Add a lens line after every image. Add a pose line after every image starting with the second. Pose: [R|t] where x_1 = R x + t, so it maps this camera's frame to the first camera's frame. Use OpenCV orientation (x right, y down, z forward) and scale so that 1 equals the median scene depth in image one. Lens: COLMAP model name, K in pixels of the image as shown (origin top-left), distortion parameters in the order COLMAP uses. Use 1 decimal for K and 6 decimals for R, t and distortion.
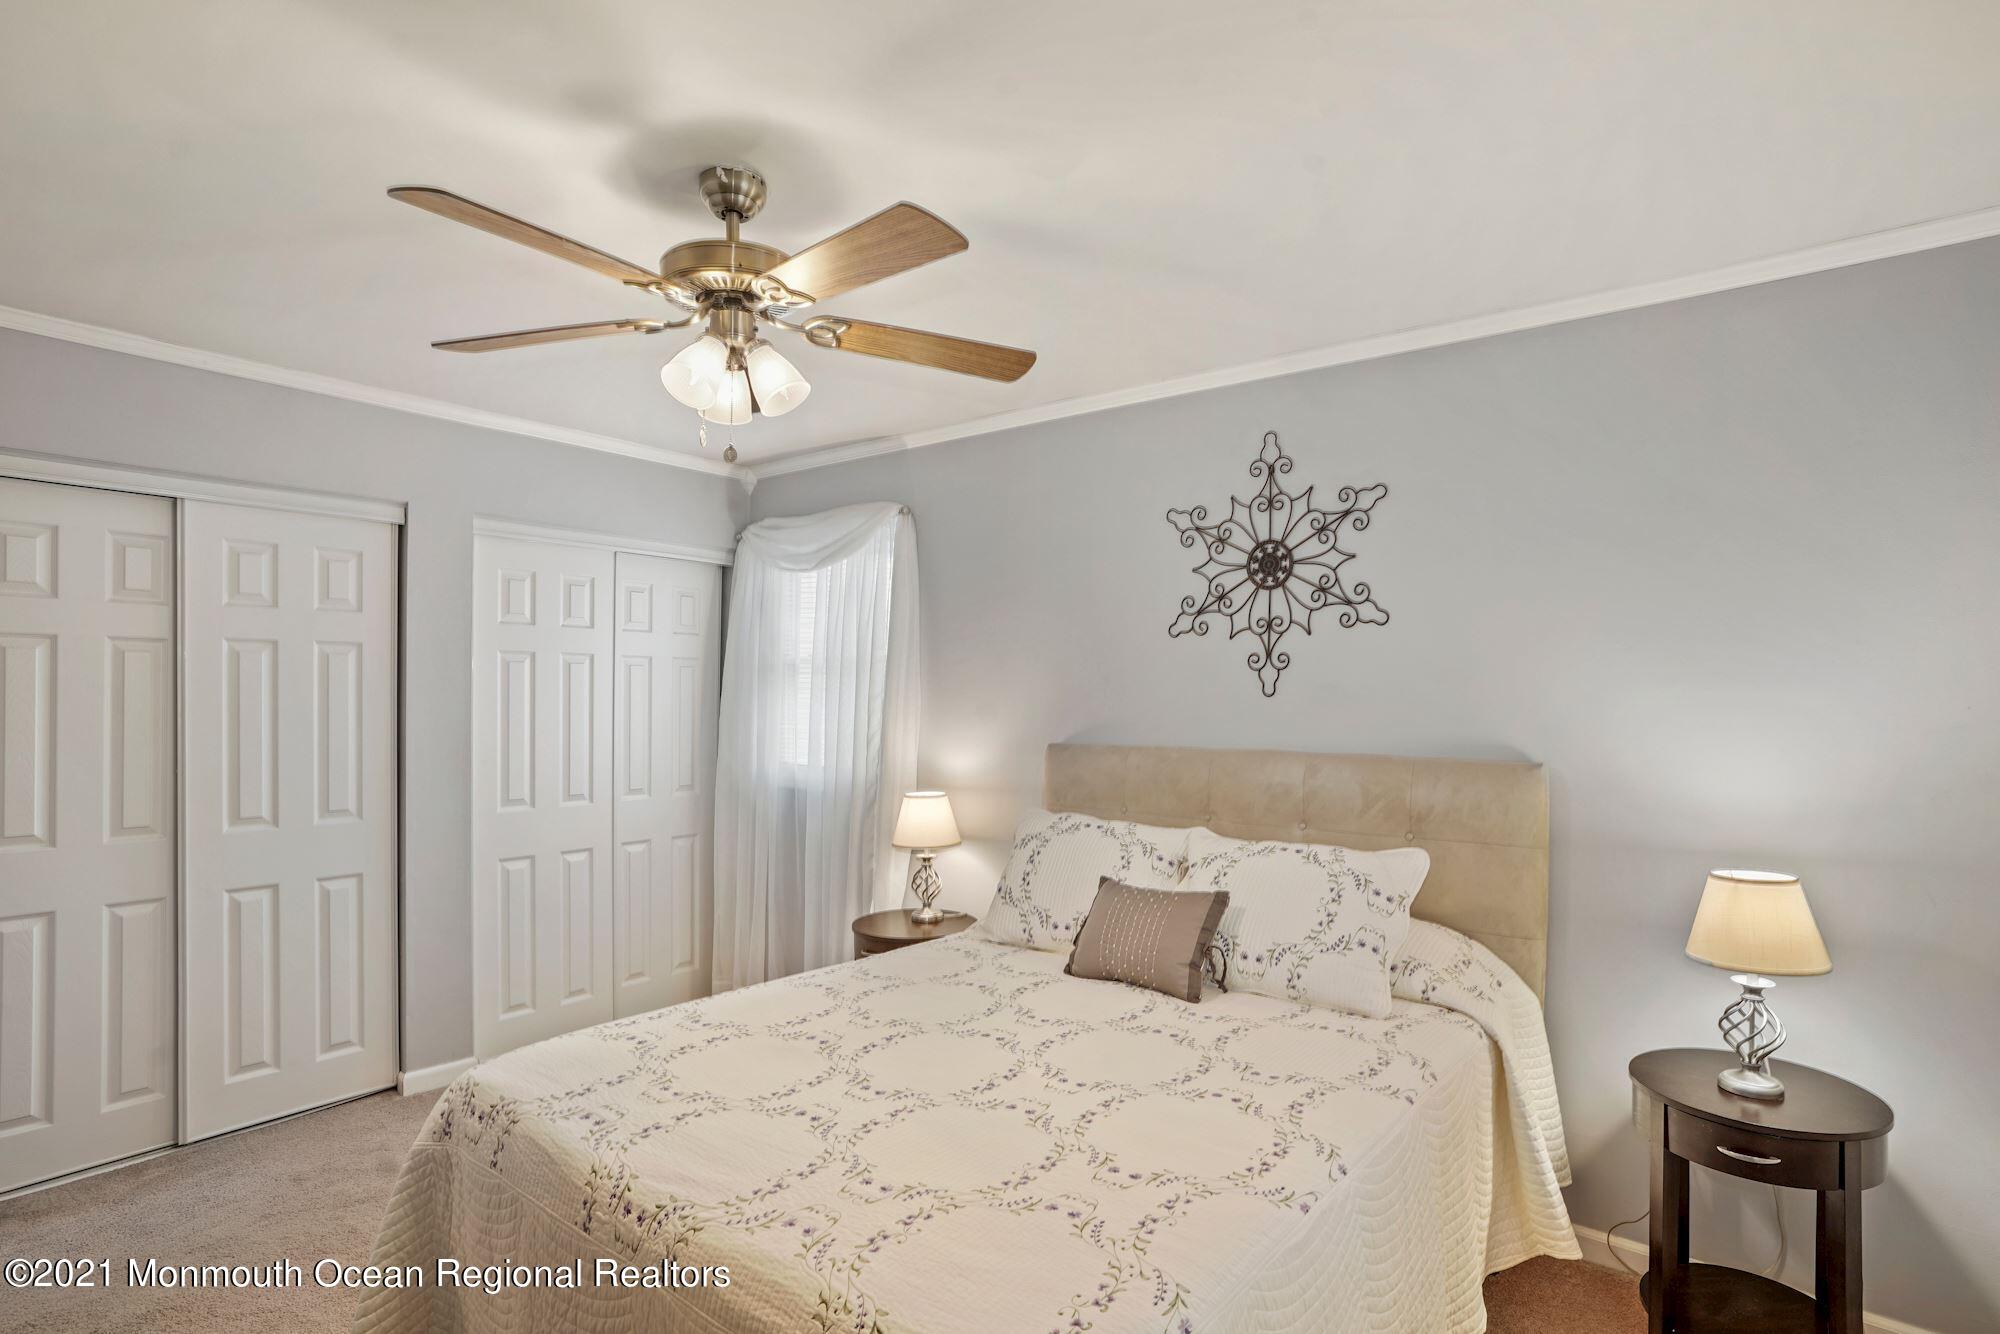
lens RADIAL K [[1003.6, 0, 994.1], [0, 1003.6, 671.8], [0, 0, 1]] dist [-0.016491, 0.009438]
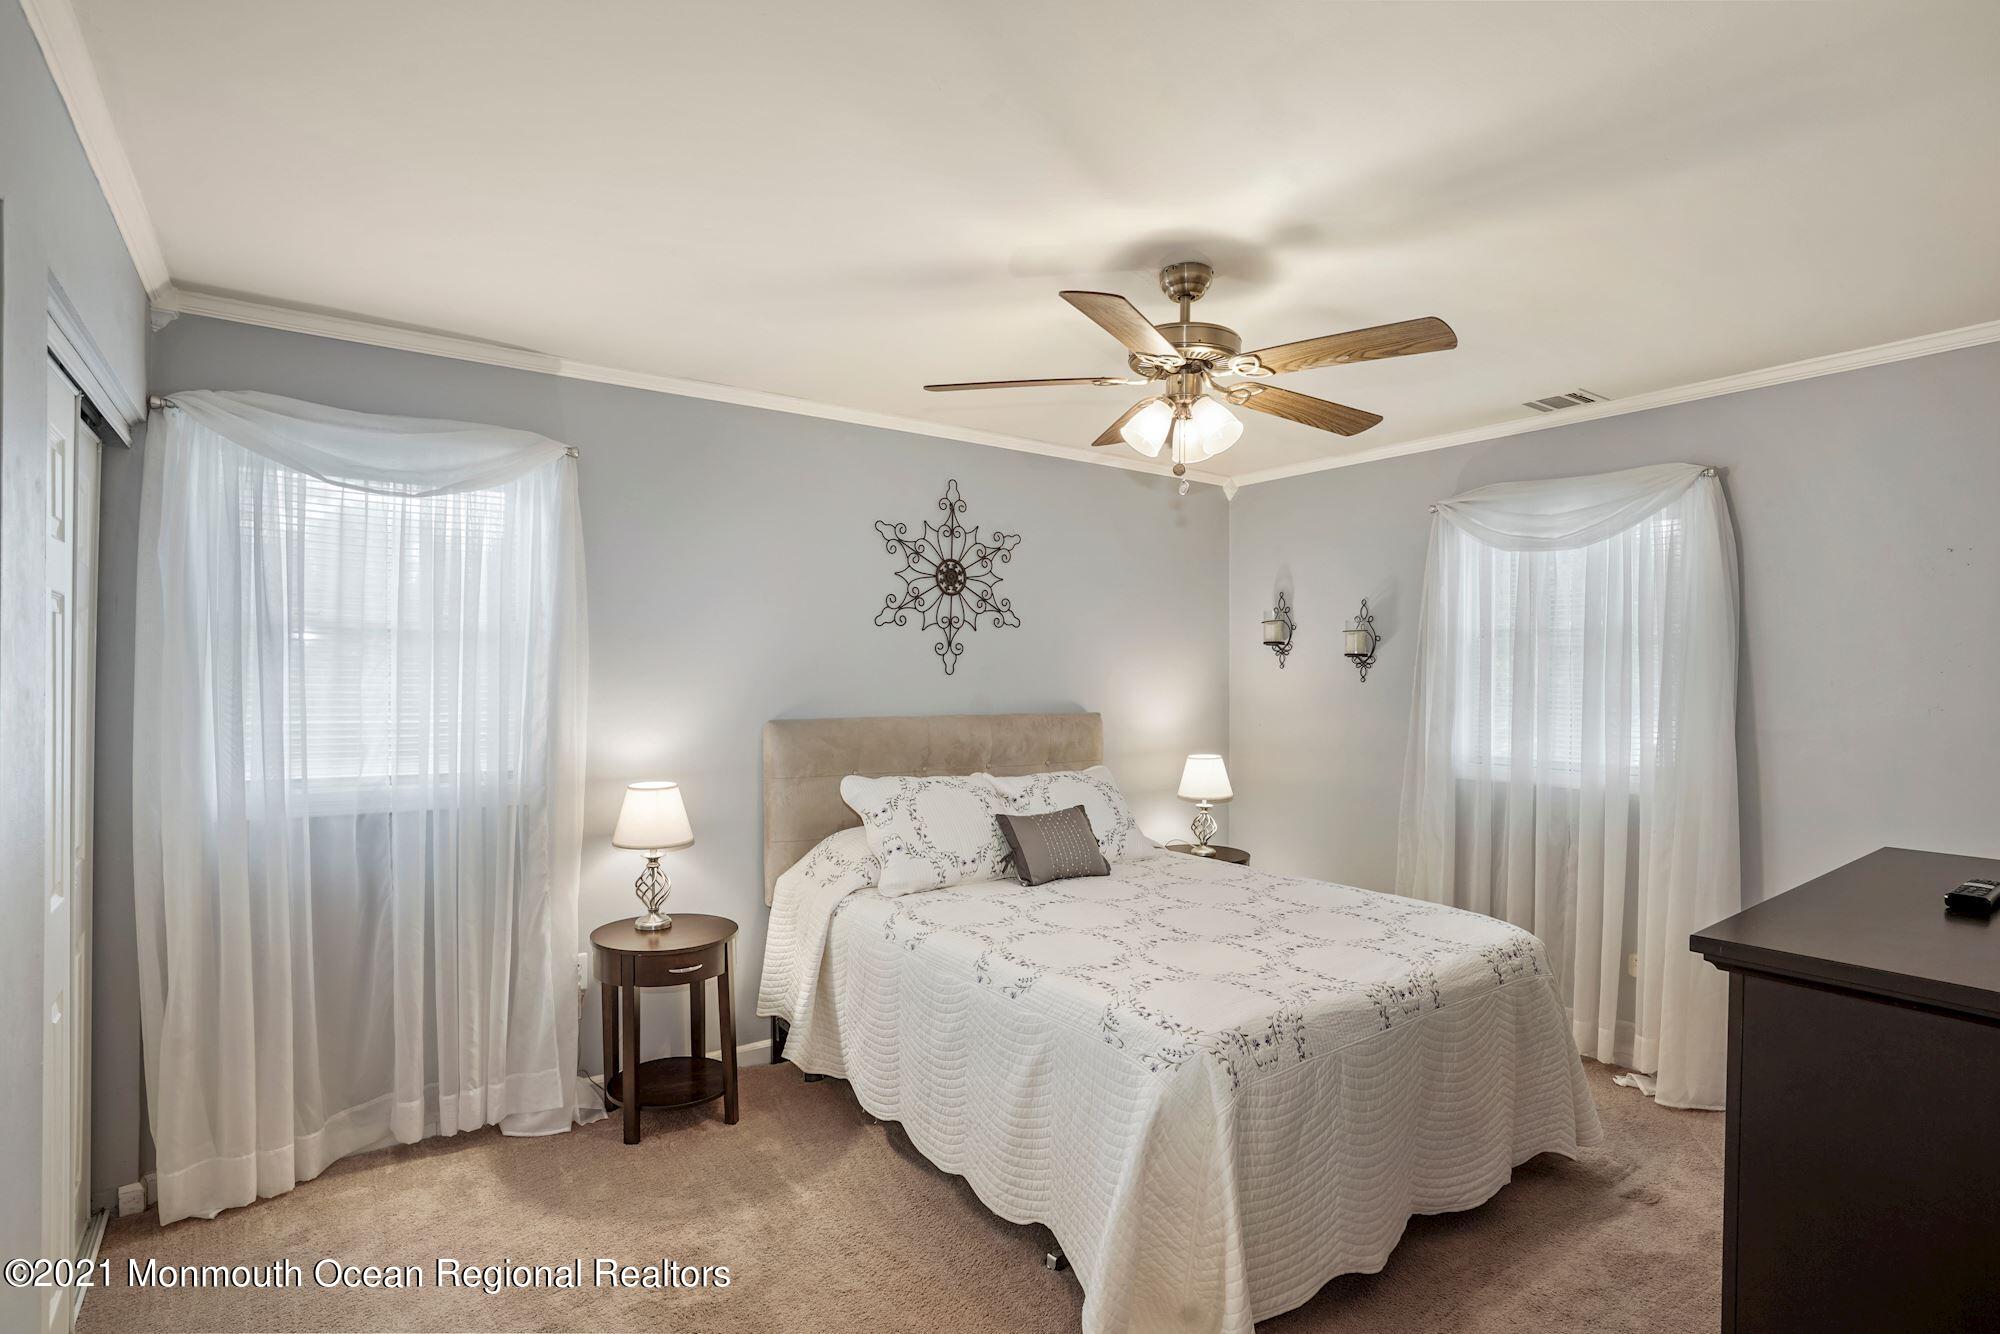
lens RADIAL K [[1003.6, 0, 993.5], [0, 1003.6, 668.2], [0, 0, 1]] dist [-0.016491, 0.009438]
pose [[0.255005, -0.012917, 0.966853, -1.026305], [-0.028990, 0.999359, 0.020997, -0.014145], [-0.966505, -0.033383, 0.254467, 0.592981]]
